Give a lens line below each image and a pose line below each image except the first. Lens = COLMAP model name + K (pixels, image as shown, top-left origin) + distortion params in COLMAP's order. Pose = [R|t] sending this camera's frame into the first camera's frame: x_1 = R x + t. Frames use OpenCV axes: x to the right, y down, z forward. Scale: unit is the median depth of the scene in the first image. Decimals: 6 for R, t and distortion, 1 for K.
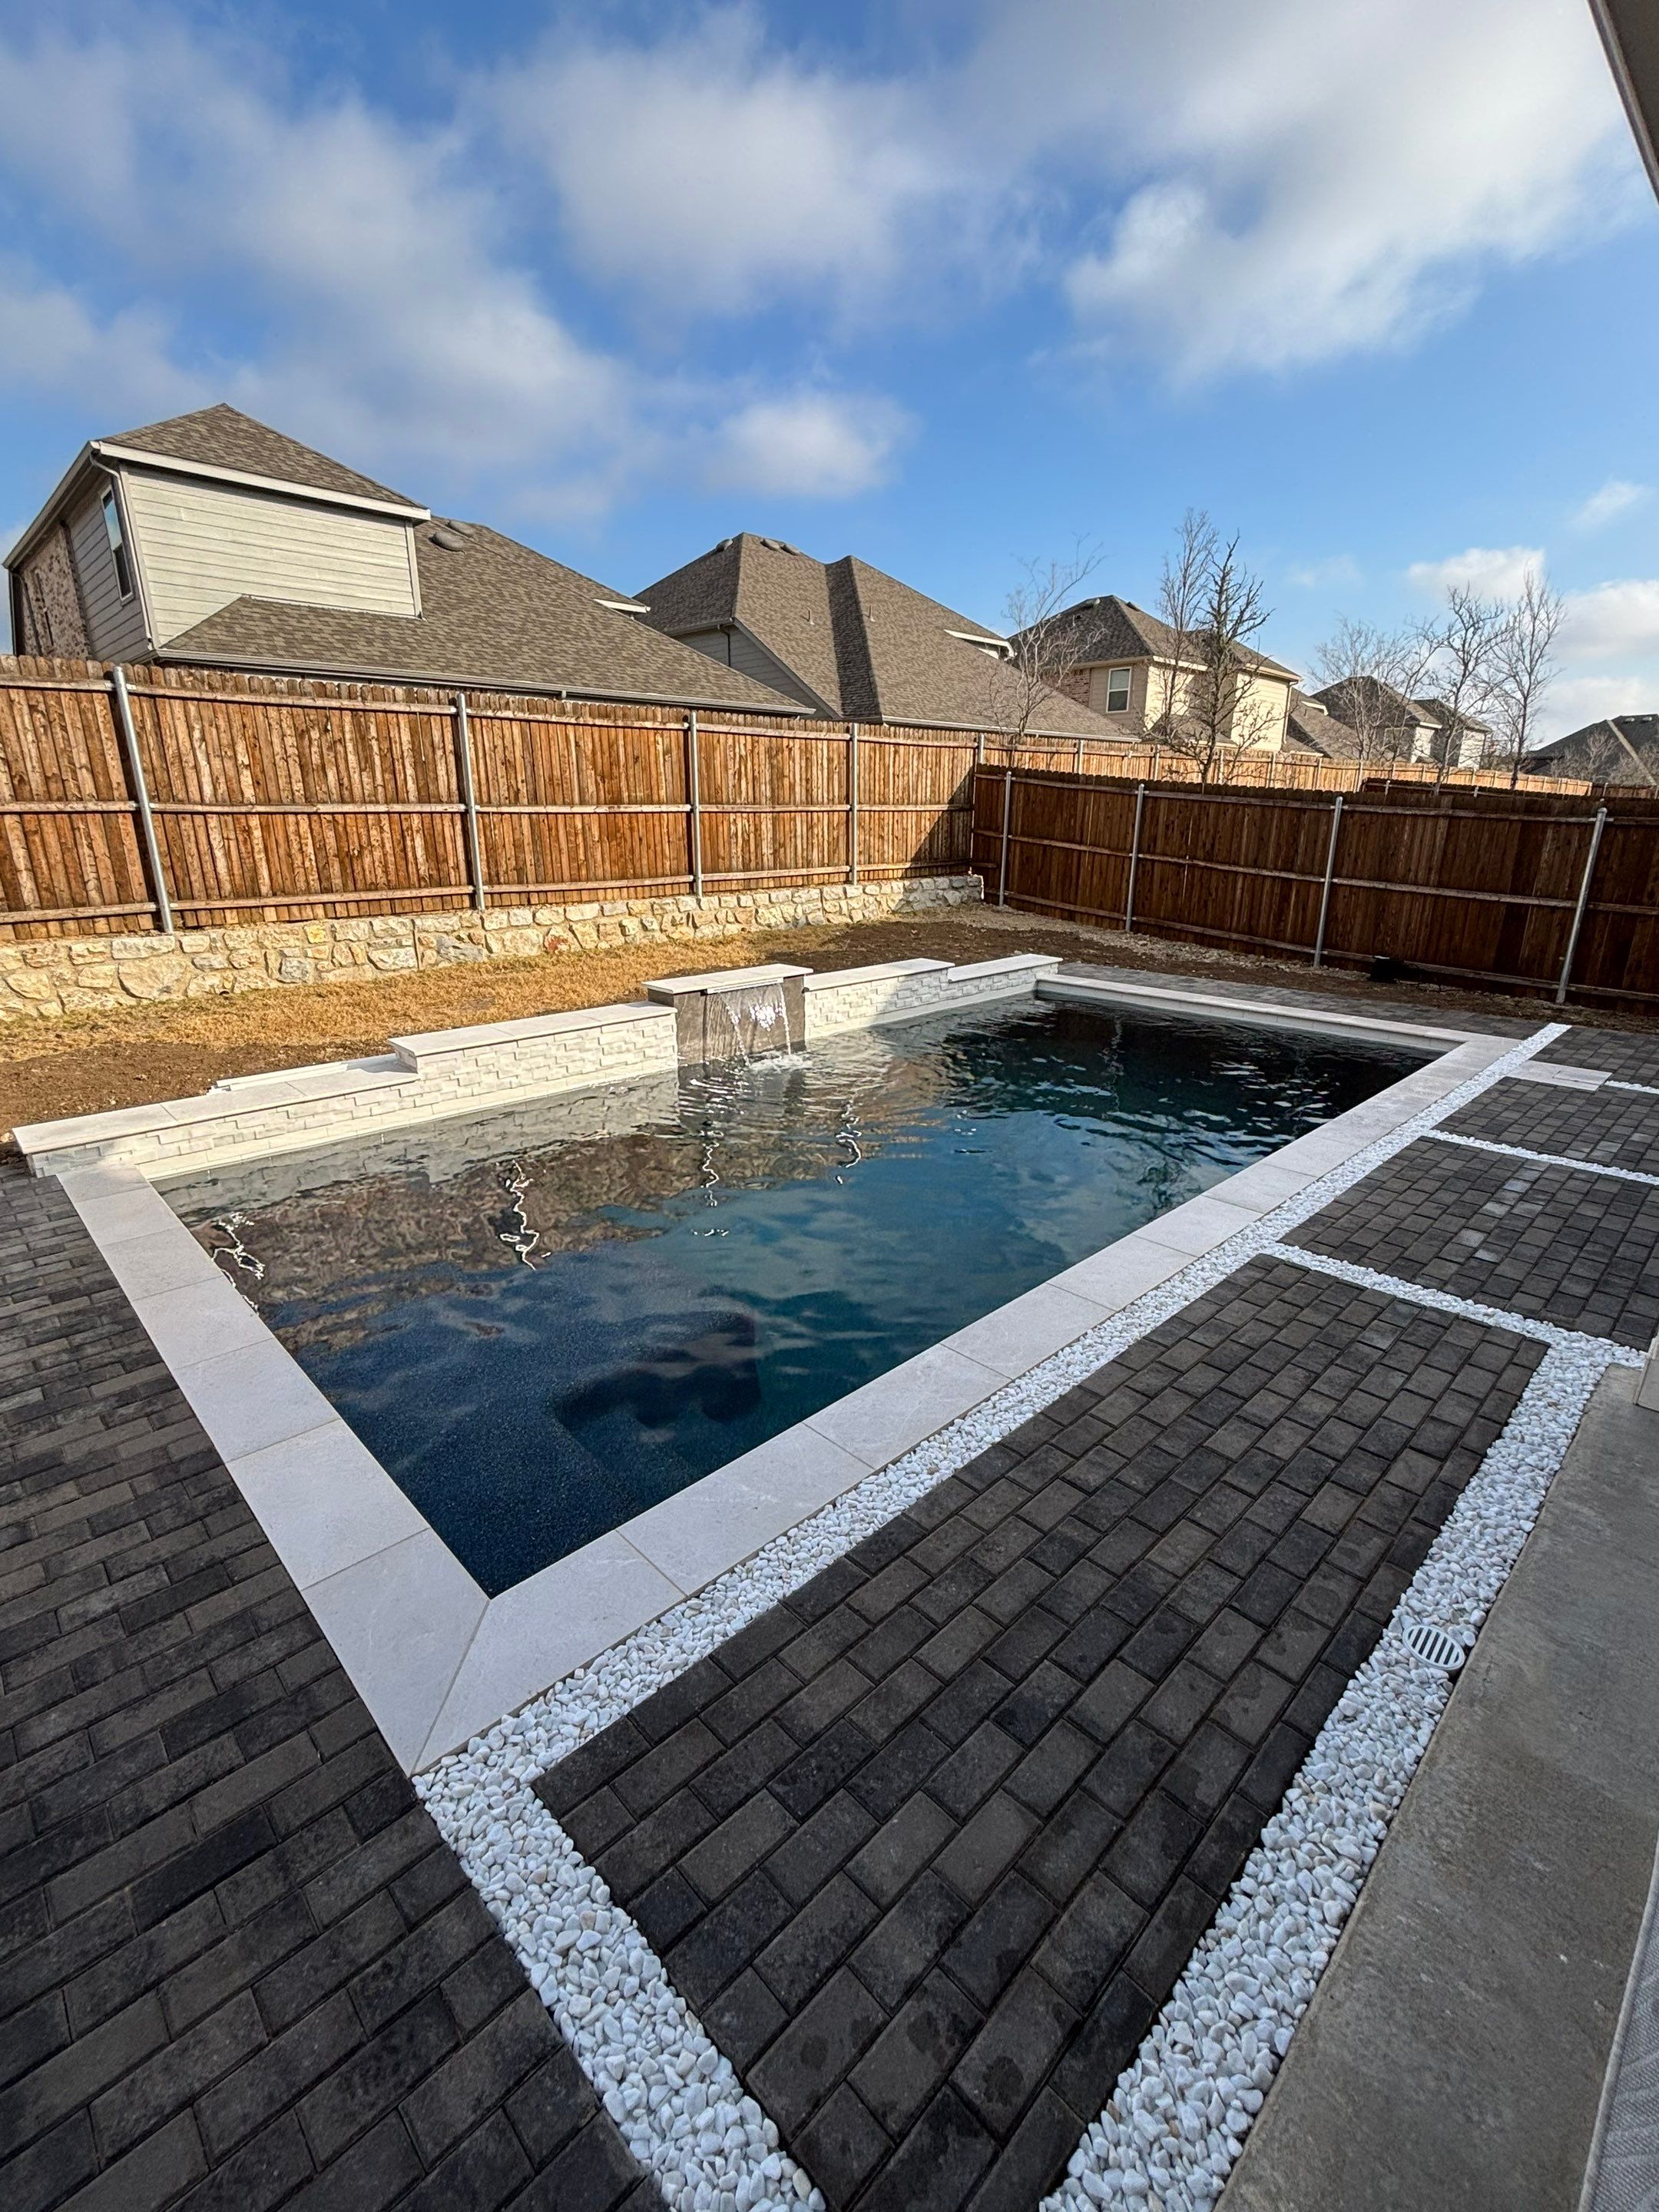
lens RADIAL K [[961.8, 0, 831.6], [0, 961.8, 1110.9], [0, 0, 1]] dist [-0.000418, -0.004427]
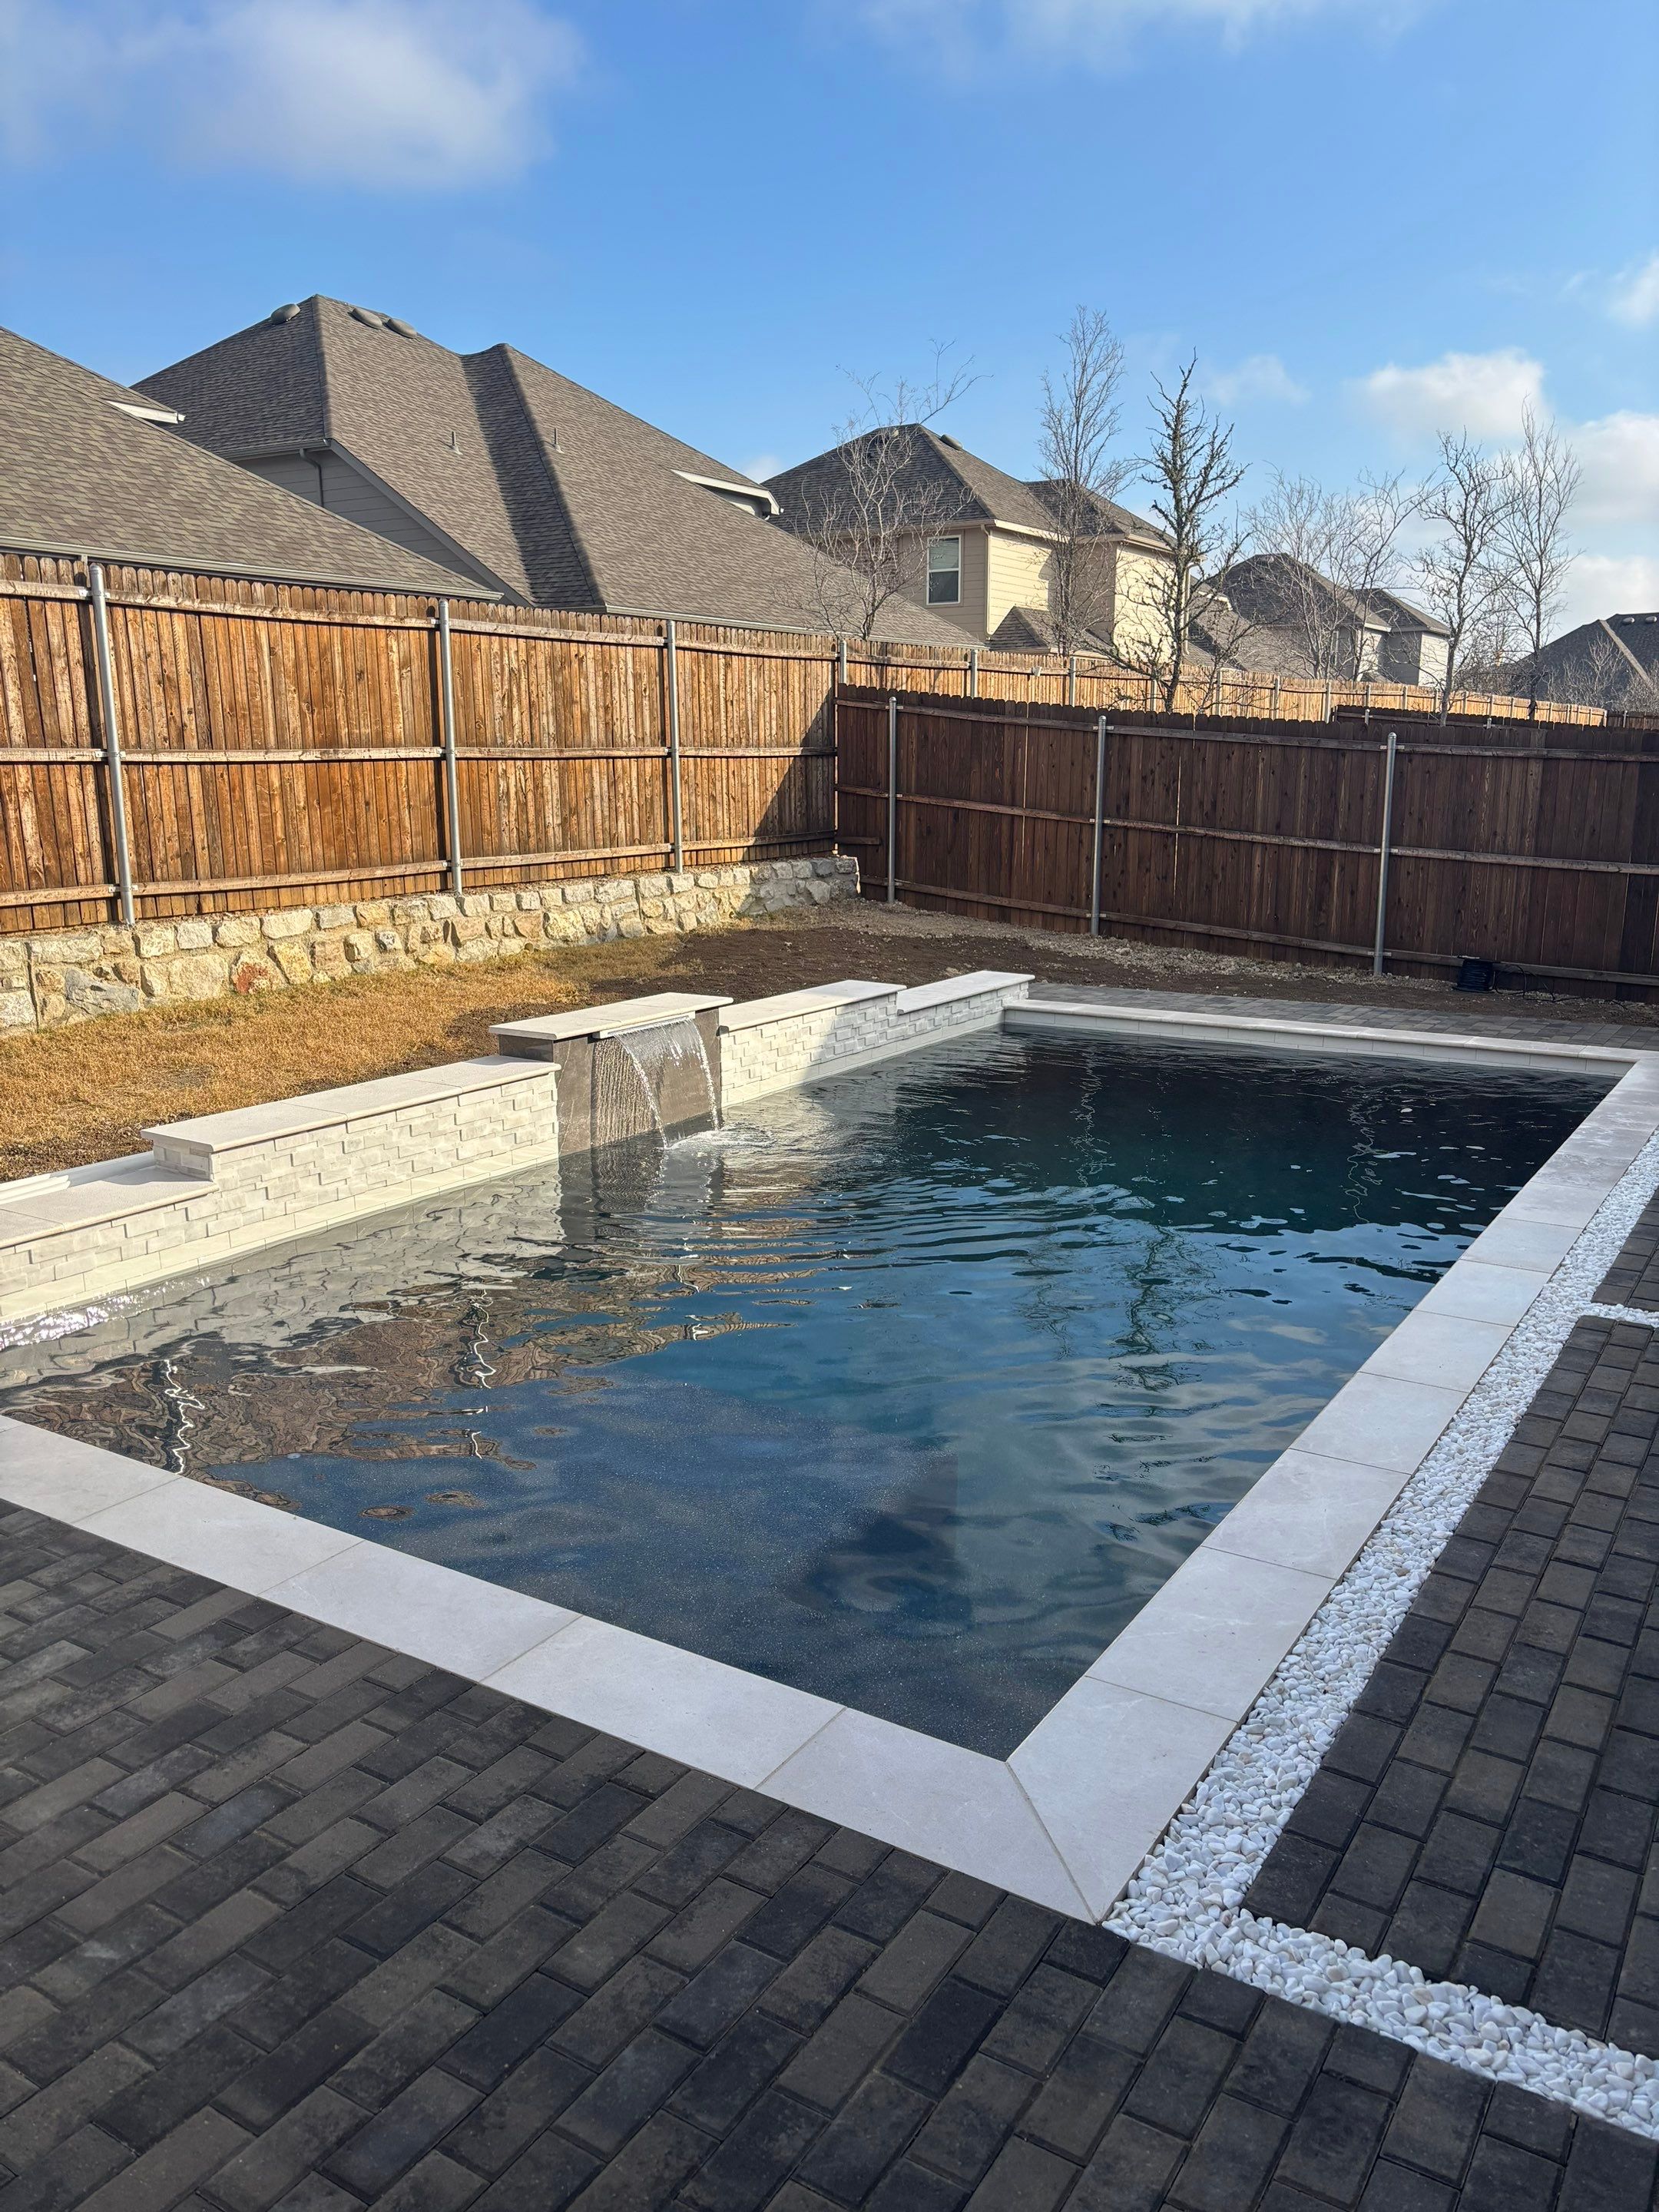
lens RADIAL K [[1663.0, 0, 825.9], [0, 1663.0, 1122.2], [0, 0, 1]] dist [0.031771, -0.032133]
pose [[0.972505, -0.055019, 0.226288, -0.174627], [0.074388, 0.994176, -0.077972, 0.021590], [-0.220680, 0.092661, 0.970935, -0.070171]]
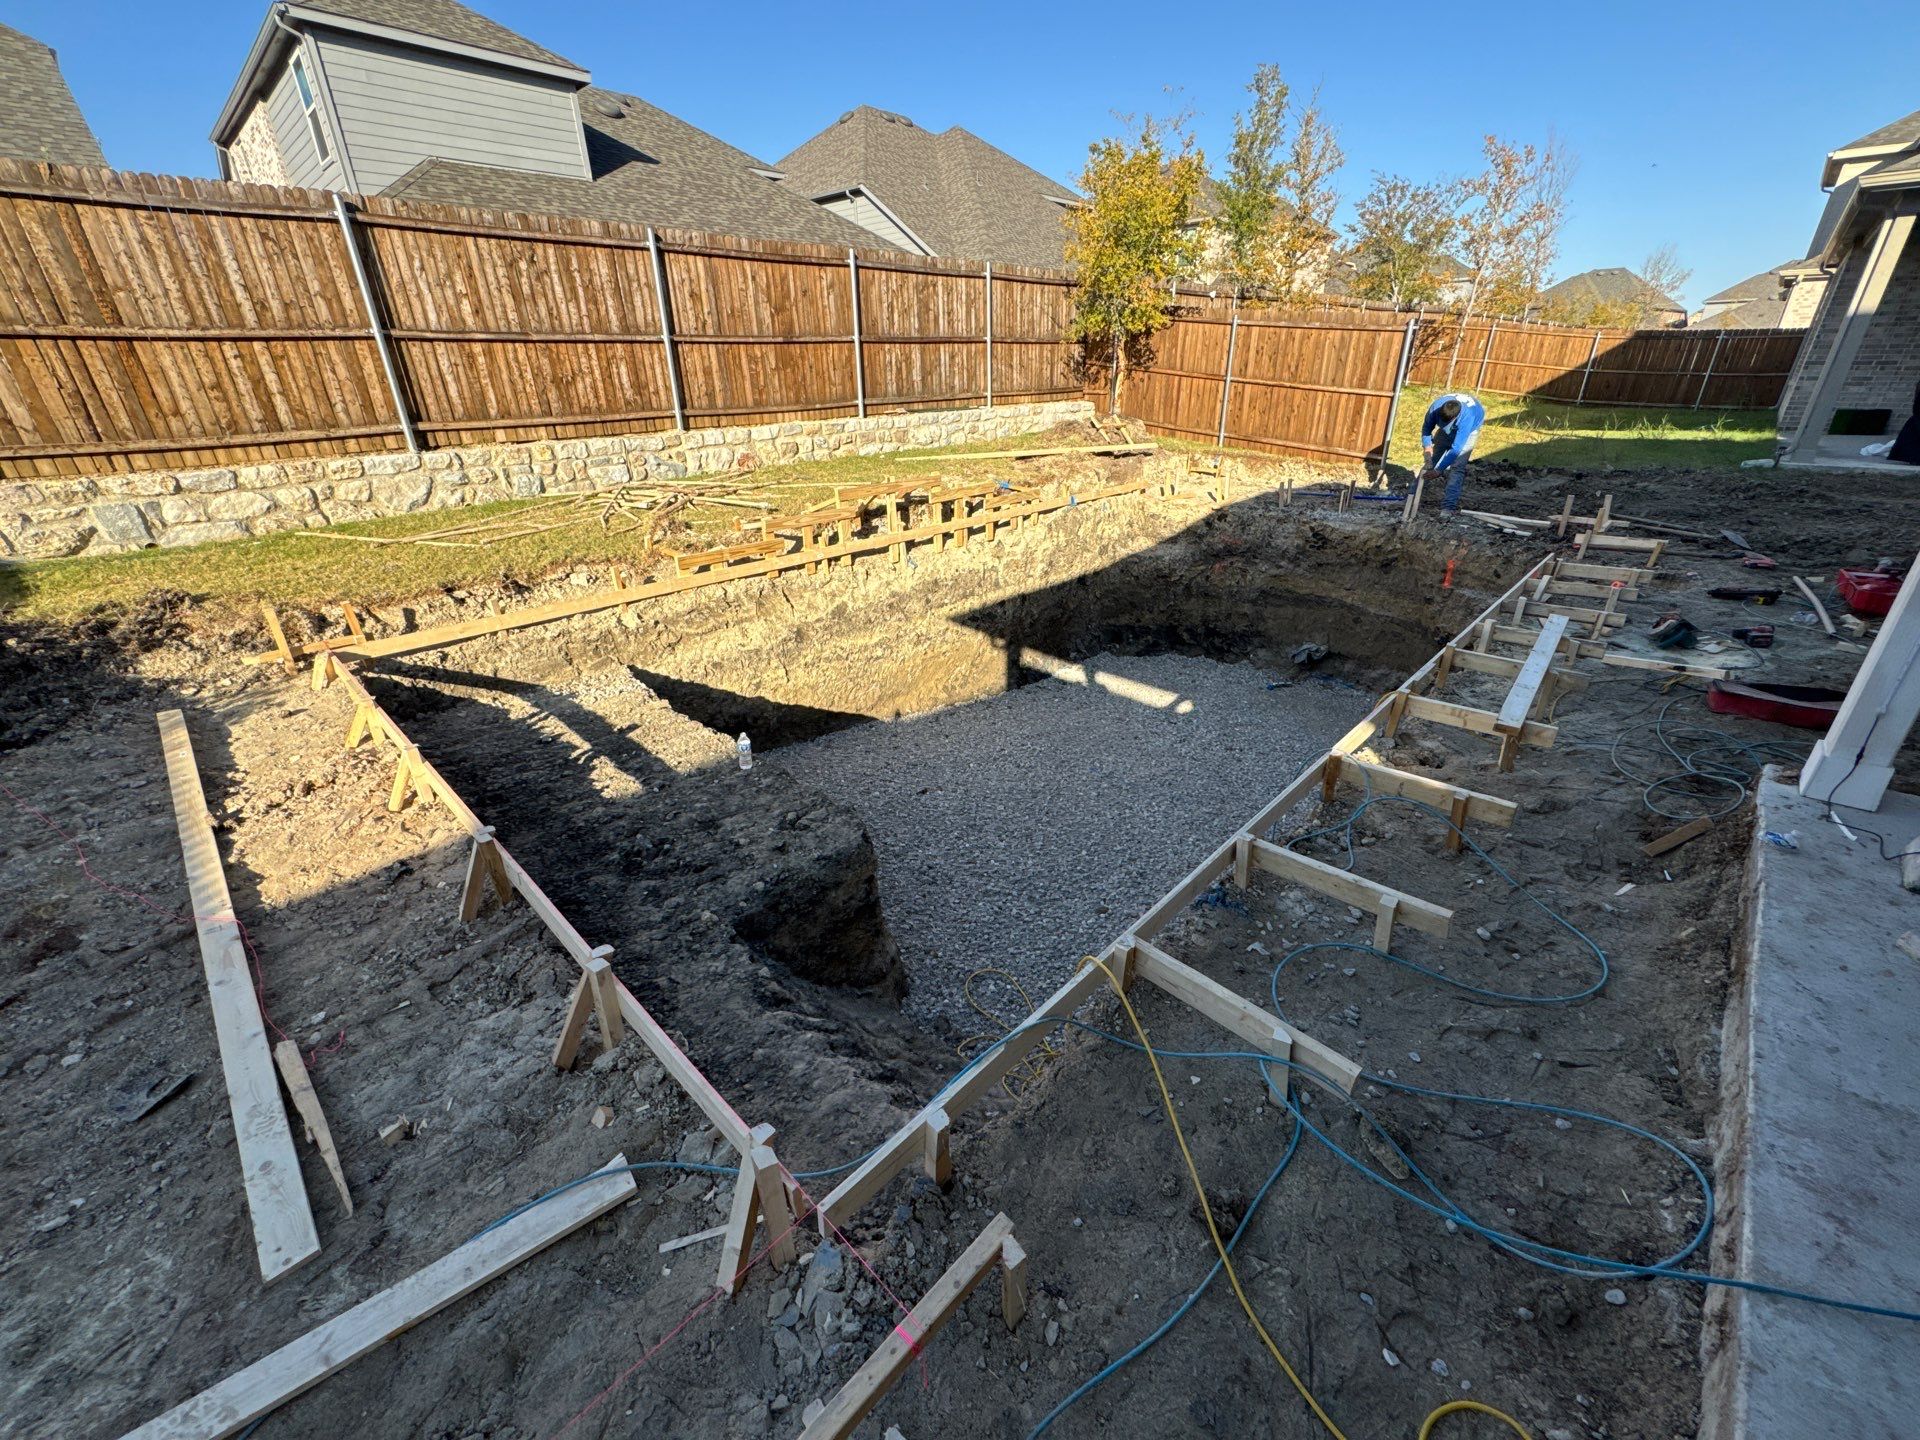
lens RADIAL K [[759.3, 0, 957.4], [0, 759.3, 718.2], [0, 0, 1]] dist [-0.004843, 0.000678]
pose [[0.999461, -0.028256, 0.016690, -0.052780], [0.025840, 0.991106, 0.130539, 0.020890], [-0.020230, -0.130037, 0.991303, 0.043431]]
